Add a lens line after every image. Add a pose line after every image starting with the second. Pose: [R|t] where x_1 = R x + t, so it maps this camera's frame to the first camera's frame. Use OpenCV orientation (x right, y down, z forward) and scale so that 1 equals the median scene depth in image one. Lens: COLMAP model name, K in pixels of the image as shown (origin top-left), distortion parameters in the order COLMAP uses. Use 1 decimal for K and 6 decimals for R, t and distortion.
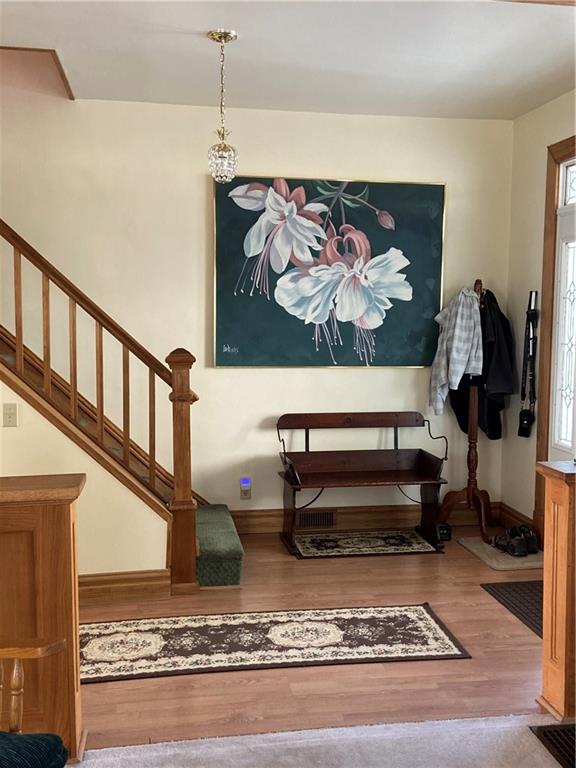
lens RADIAL K [[803.8, 0, 288.8], [0, 803.8, 380.1], [0, 0, 1]] dist [0.071825, 0.000000]
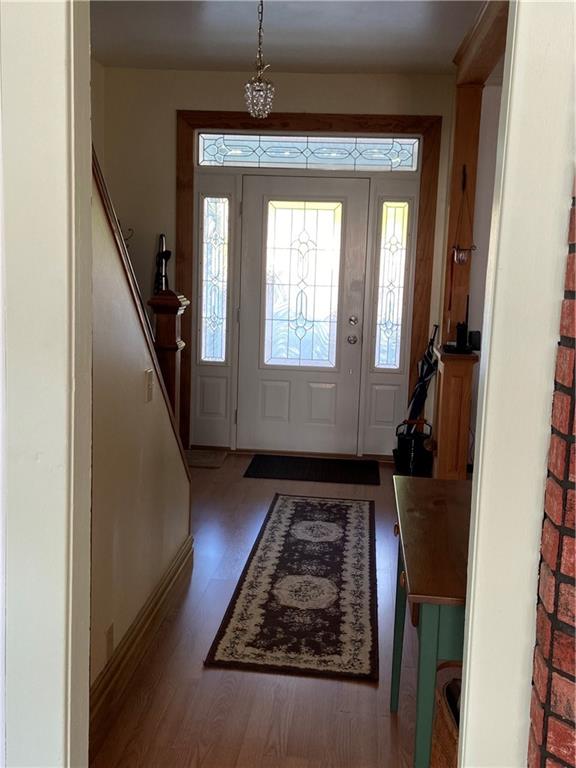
lens RADIAL K [[794.9, 0, 287.8], [0, 794.9, 386.0], [0, 0, 1]] dist [0.026472, 0.000000]
pose [[0.263519, -0.140526, 0.954364, -1.064403], [0.055302, 0.989906, 0.130489, -0.046846], [-0.963068, 0.018392, 0.268630, 0.730121]]
